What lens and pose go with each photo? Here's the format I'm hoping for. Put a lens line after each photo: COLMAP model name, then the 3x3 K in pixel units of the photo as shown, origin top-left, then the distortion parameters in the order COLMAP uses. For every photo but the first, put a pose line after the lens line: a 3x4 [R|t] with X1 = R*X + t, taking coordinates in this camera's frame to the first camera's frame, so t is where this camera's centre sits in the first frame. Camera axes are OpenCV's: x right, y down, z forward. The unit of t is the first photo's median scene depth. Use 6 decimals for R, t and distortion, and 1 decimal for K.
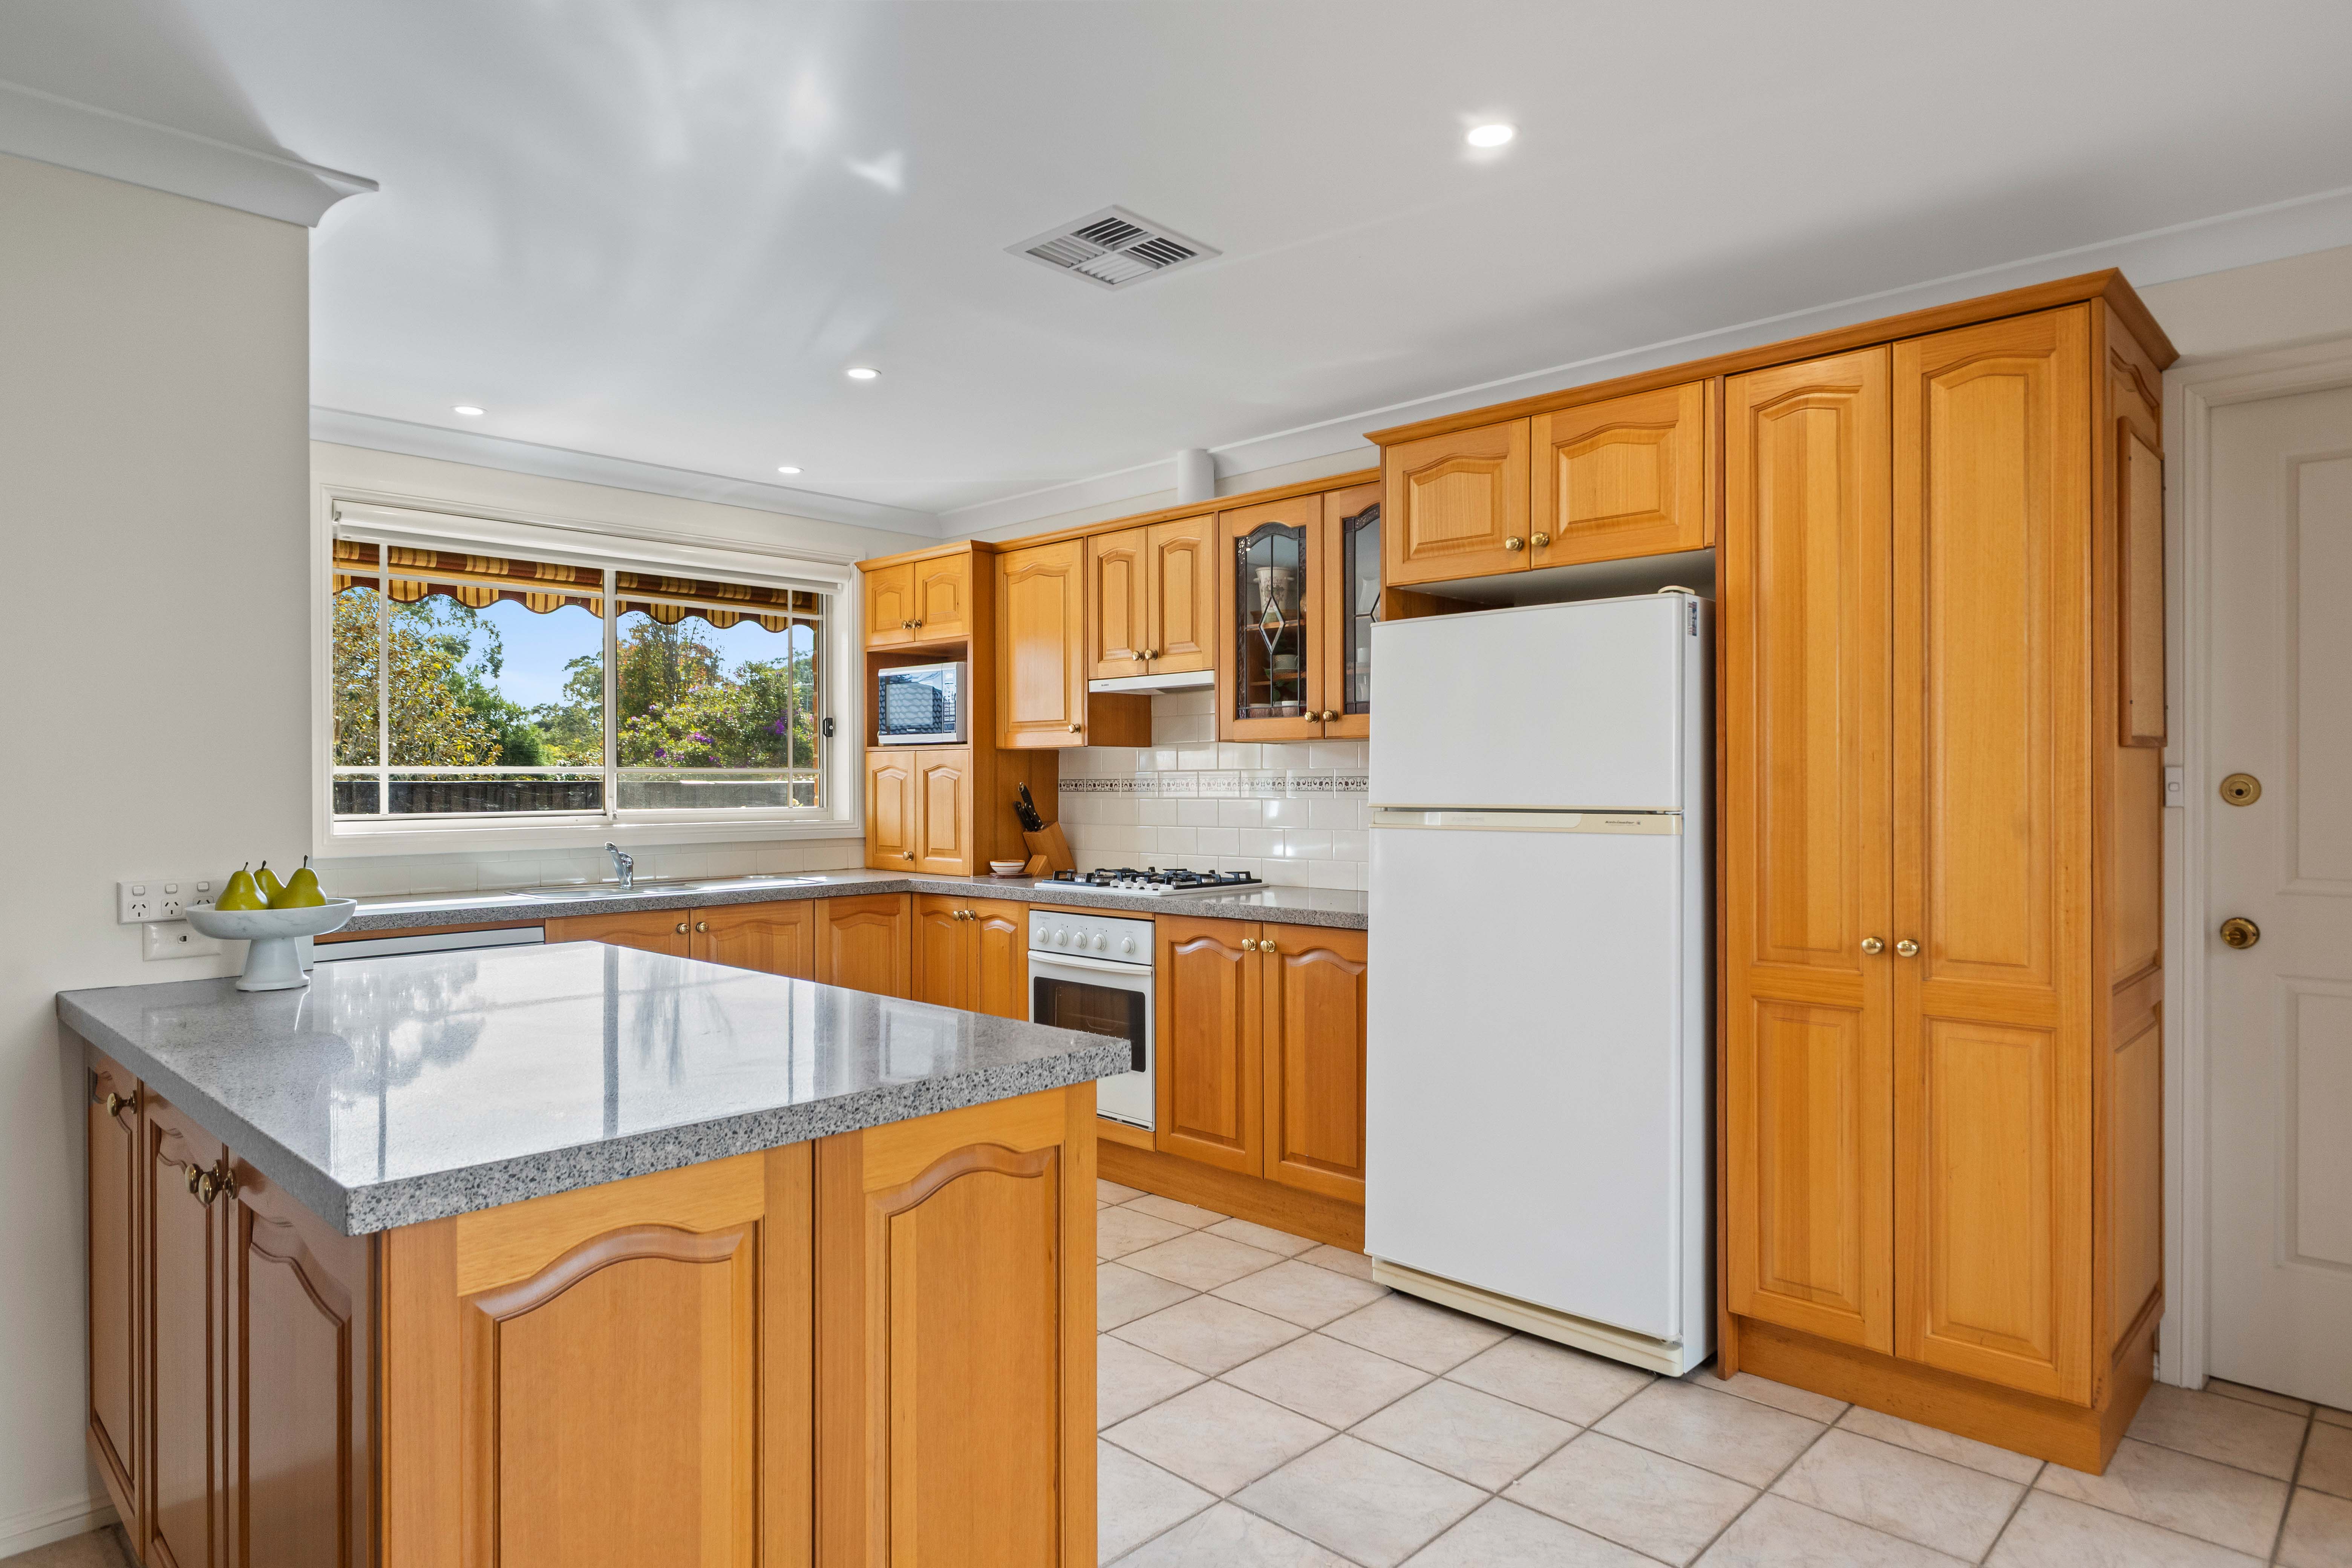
lens RADIAL K [[1363.2, 0, 1175.0], [0, 1363.2, 778.5], [0, 0, 1]] dist [0.001006, 0.000203]
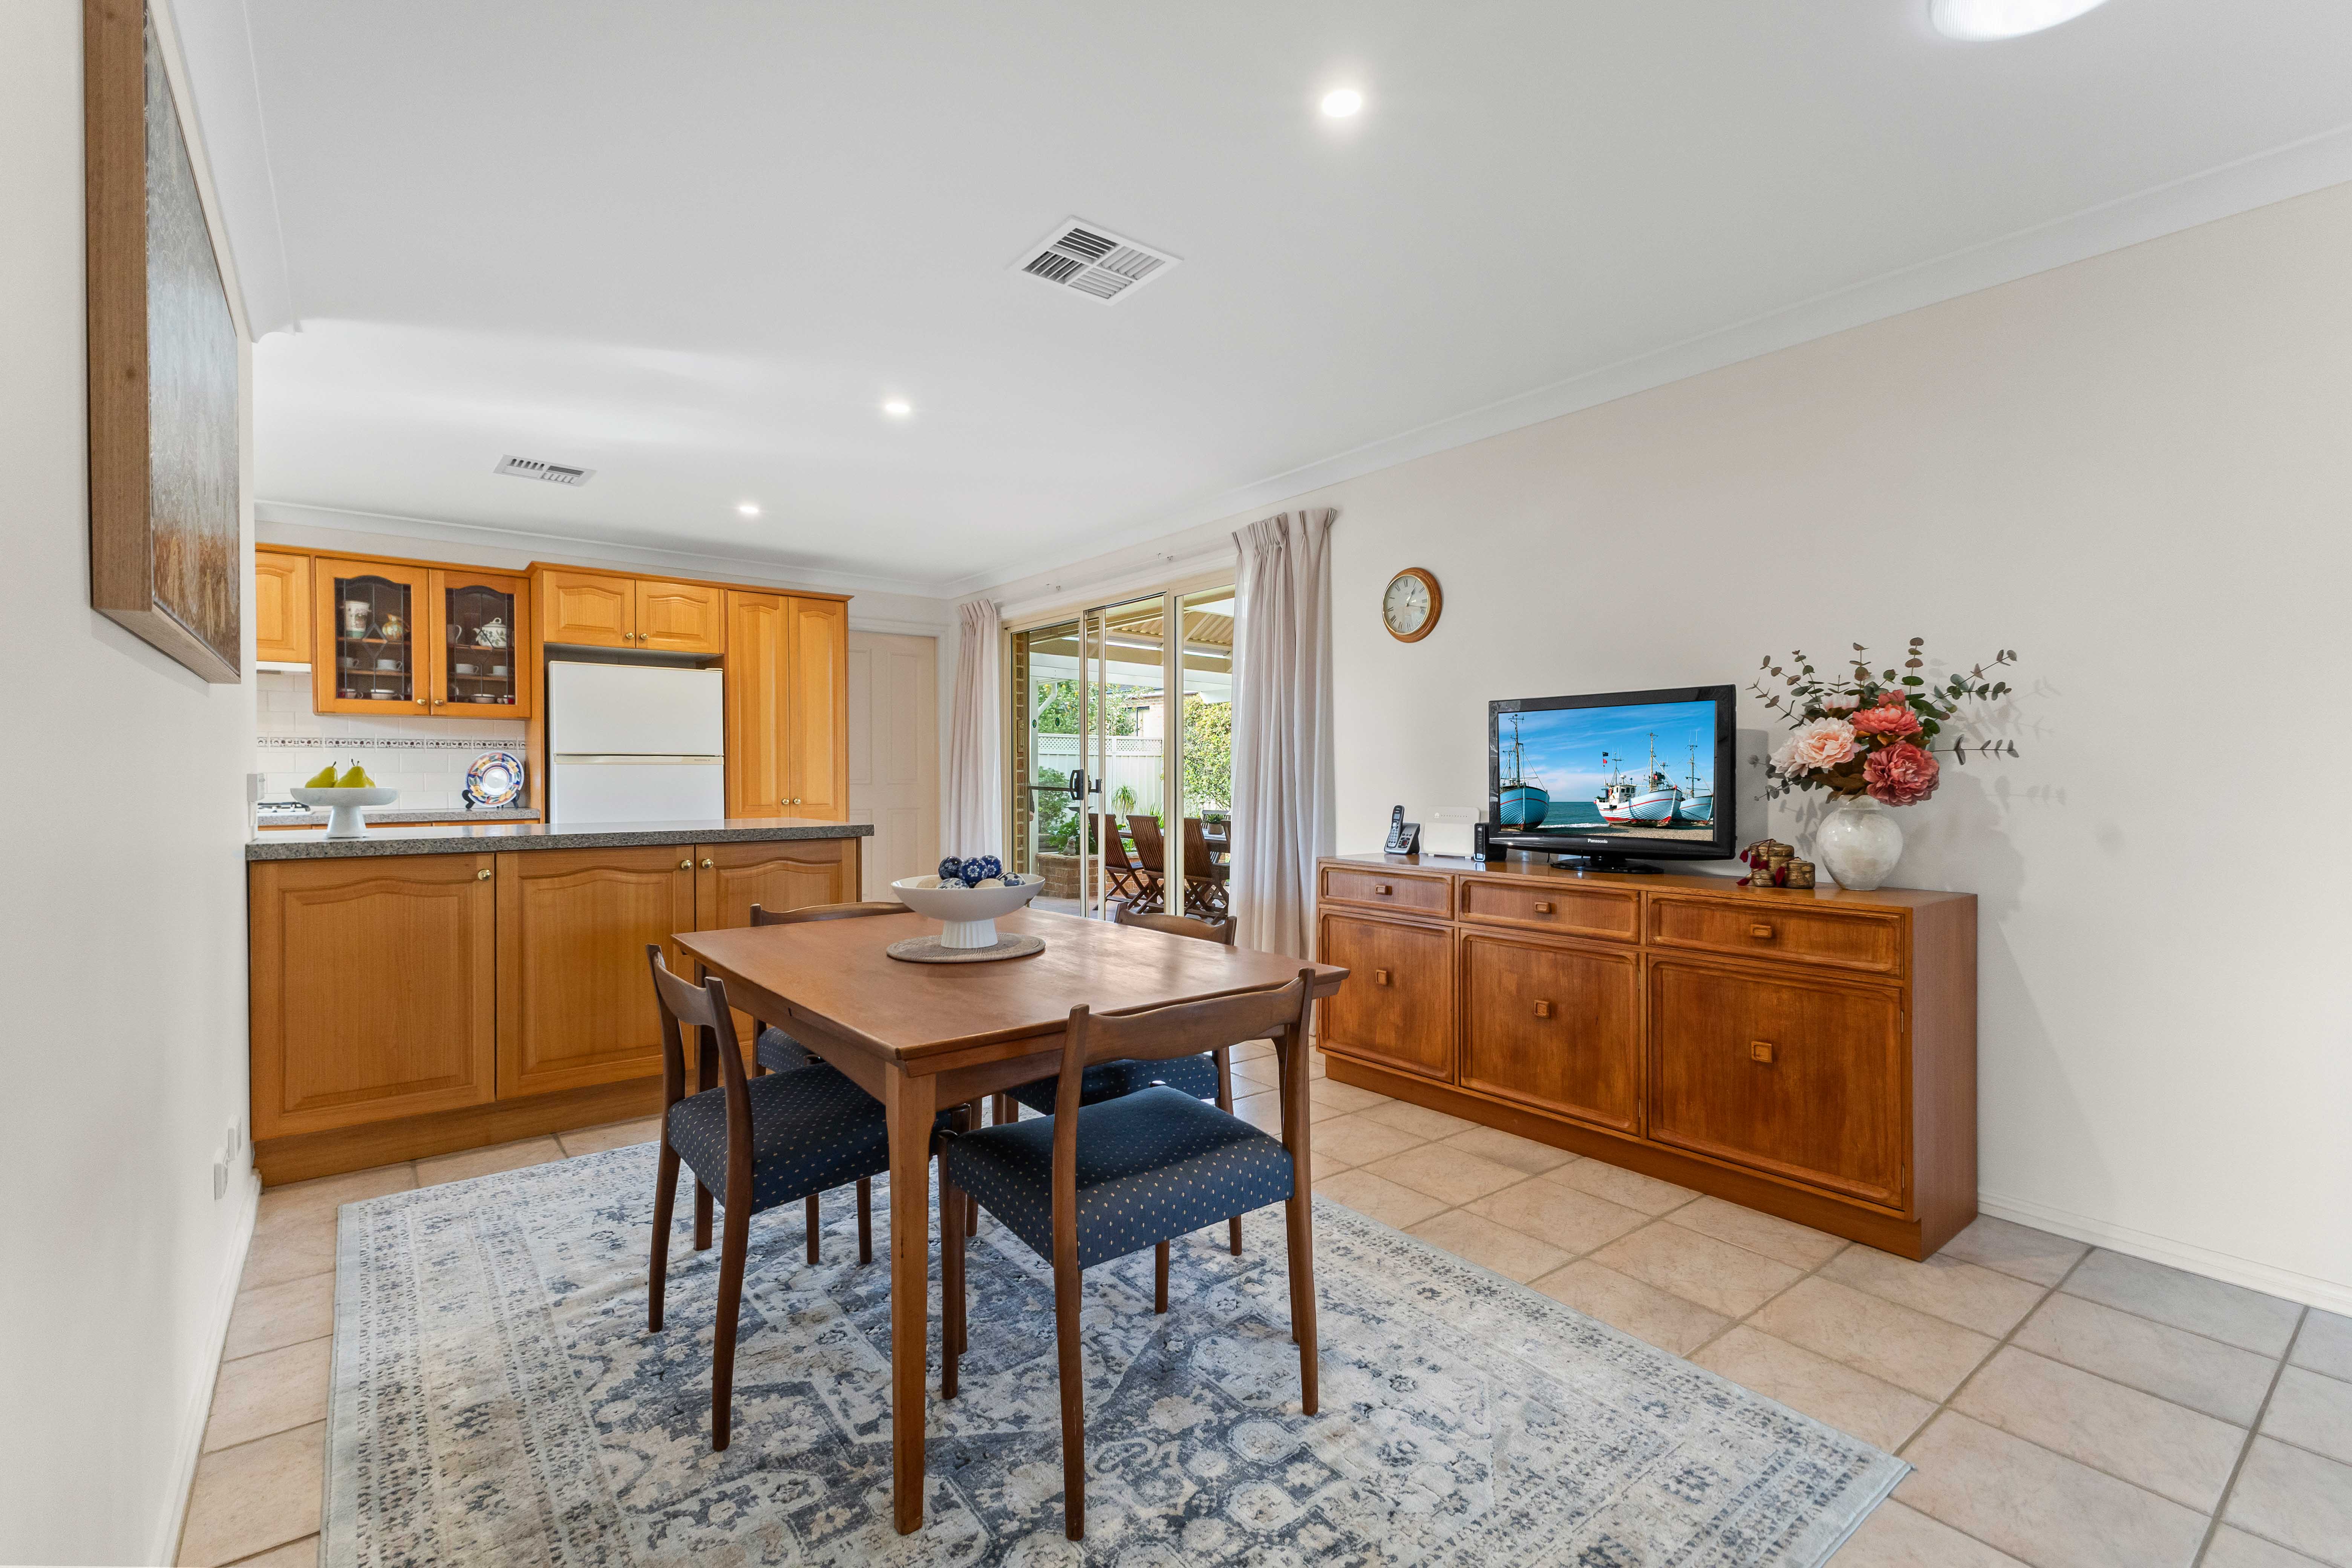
lens RADIAL K [[1029.4, 0, 1171.5], [0, 1029.4, 776.5], [0, 0, 1]] dist [-0.000342, 0.000021]
pose [[0.144128, -0.008540, 0.989522, -1.168132], [0.001755, 0.999963, 0.008374, 0.040569], [-0.989558, 0.000529, 0.144137, -0.091962]]
